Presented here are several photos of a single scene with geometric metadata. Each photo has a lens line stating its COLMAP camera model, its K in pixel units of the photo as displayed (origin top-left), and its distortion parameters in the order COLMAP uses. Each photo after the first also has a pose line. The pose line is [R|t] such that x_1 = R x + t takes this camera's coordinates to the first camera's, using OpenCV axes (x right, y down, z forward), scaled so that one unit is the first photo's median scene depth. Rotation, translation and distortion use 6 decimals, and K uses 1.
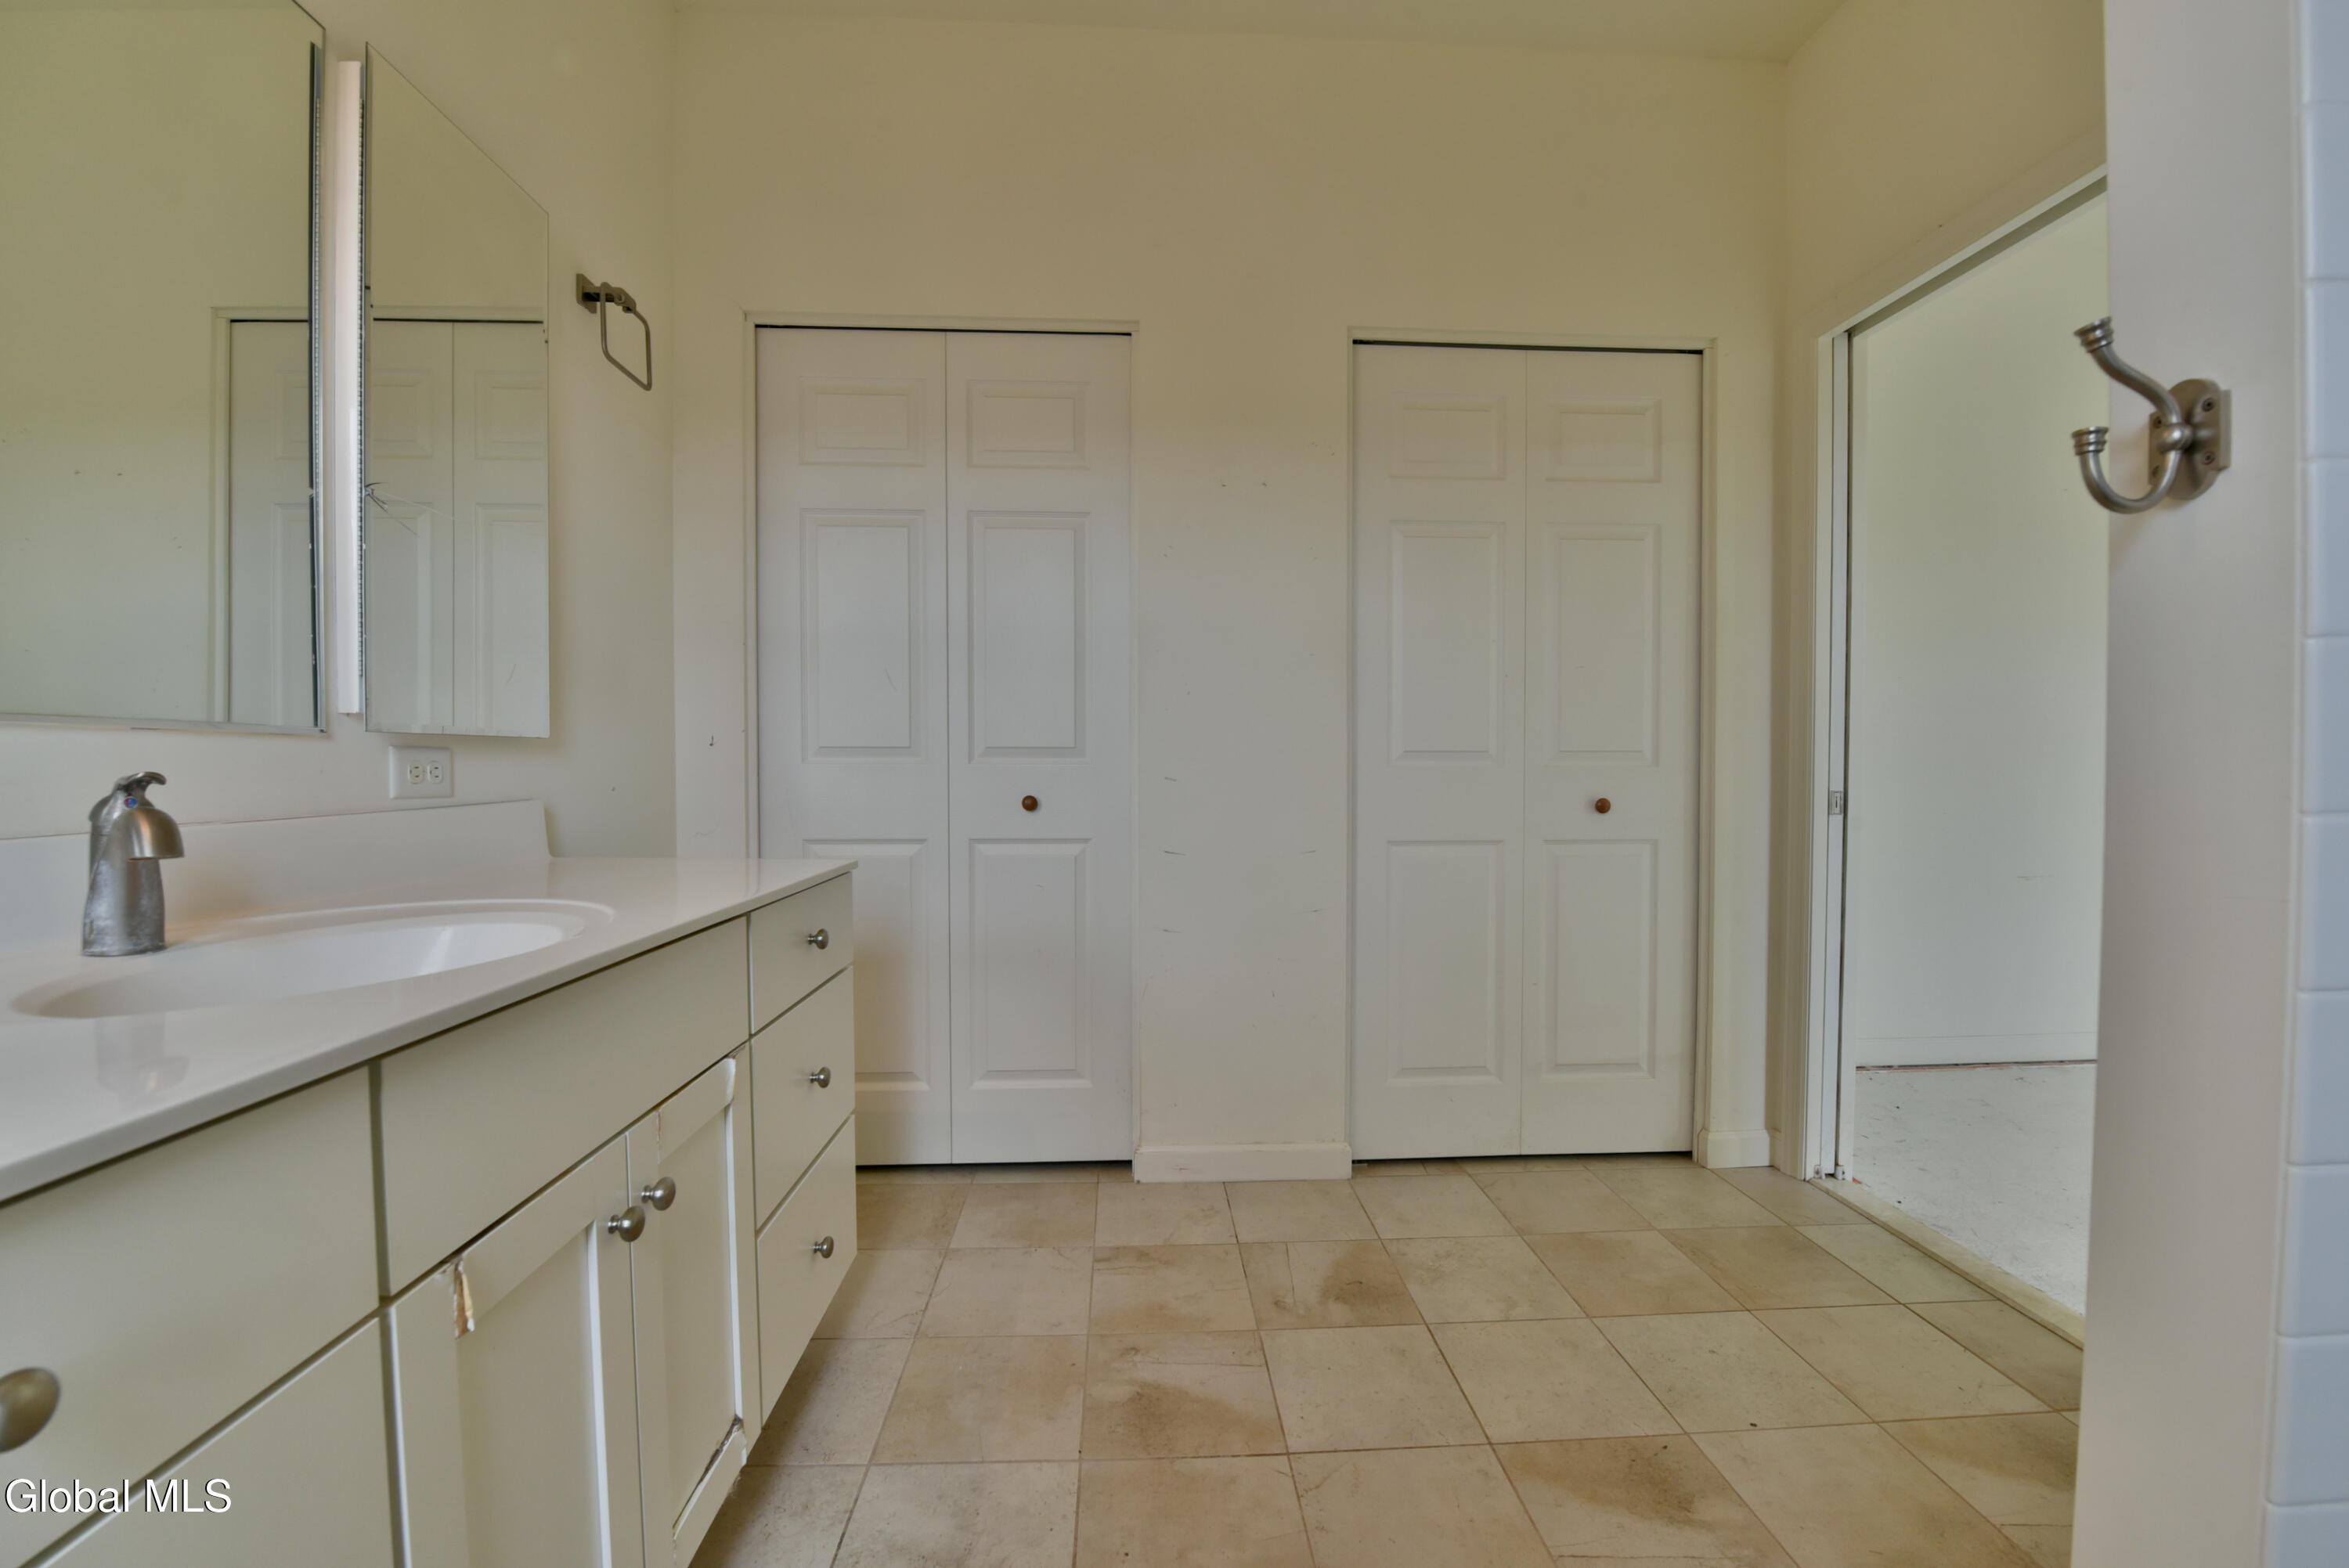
lens RADIAL K [[943.8, 0, 1174.5], [0, 943.8, 784.0], [0, 0, 1]] dist [-0.009884, -0.003897]
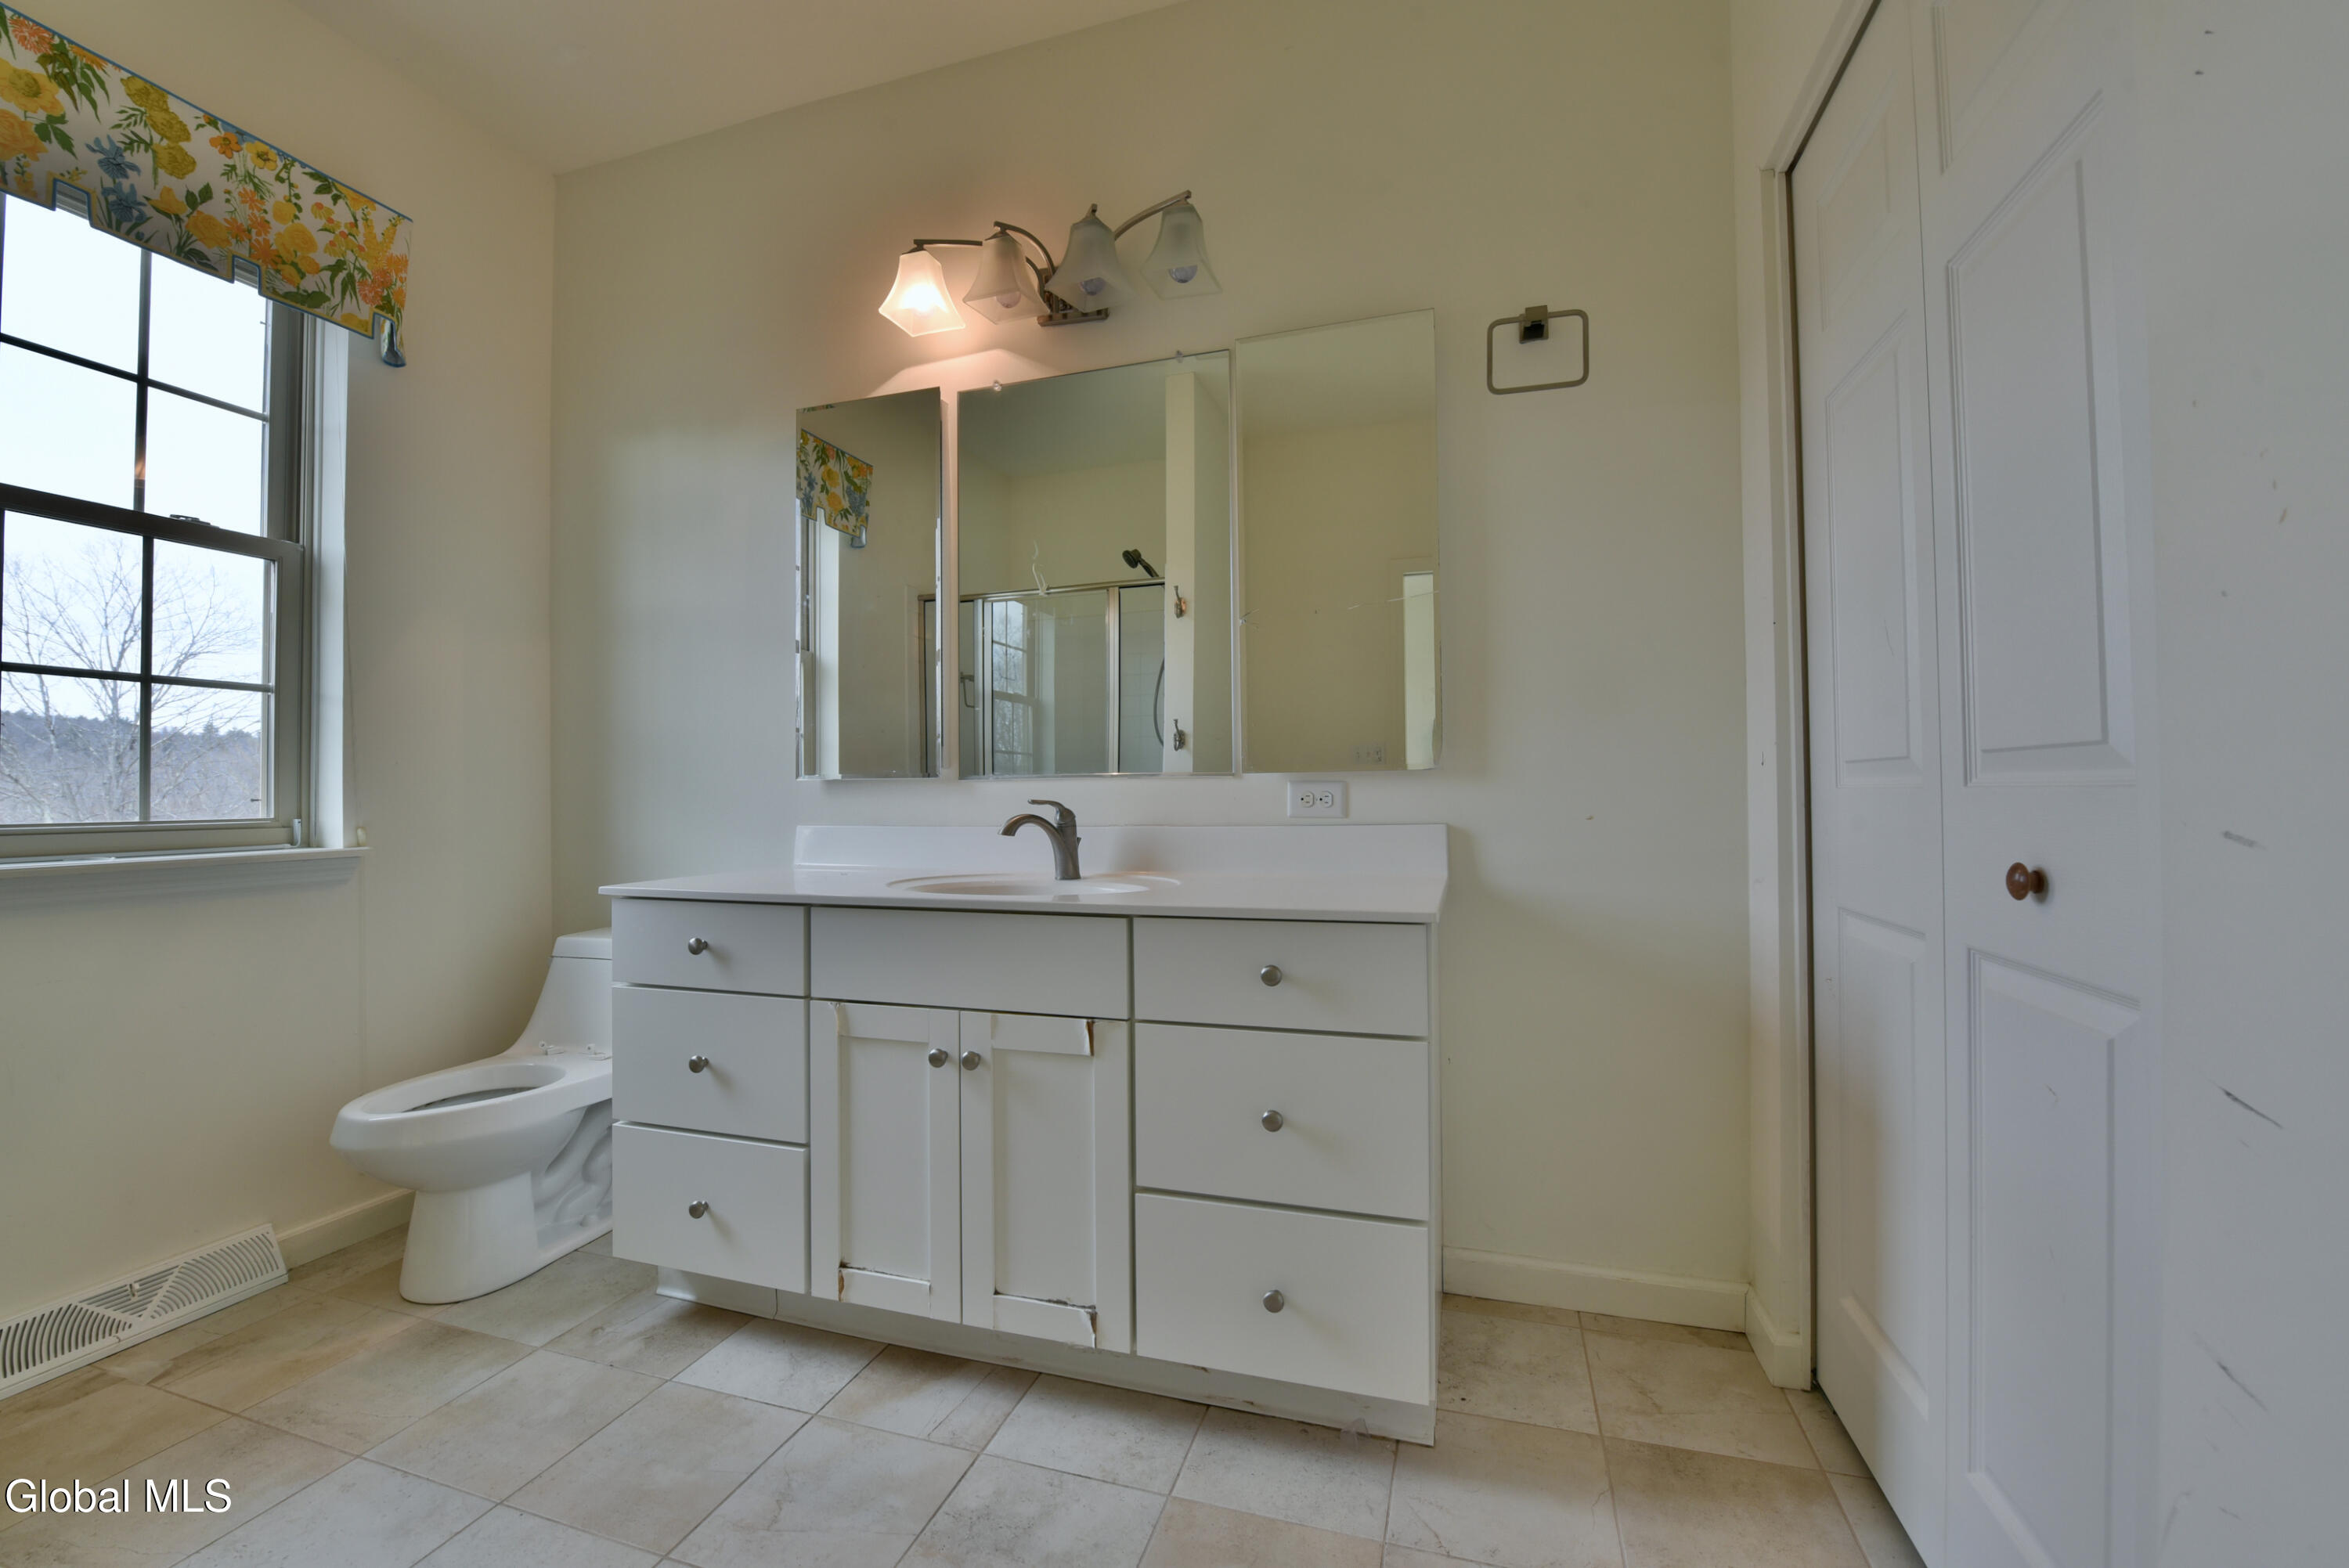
lens RADIAL K [[943.8, 0, 1174.5], [0, 943.8, 784.0], [0, 0, 1]] dist [-0.009884, -0.003897]
pose [[-0.353811, -0.008447, -0.935279, 0.613436], [-0.009371, 0.999941, -0.005486, -0.026378], [0.935270, 0.006823, -0.353869, 1.355727]]
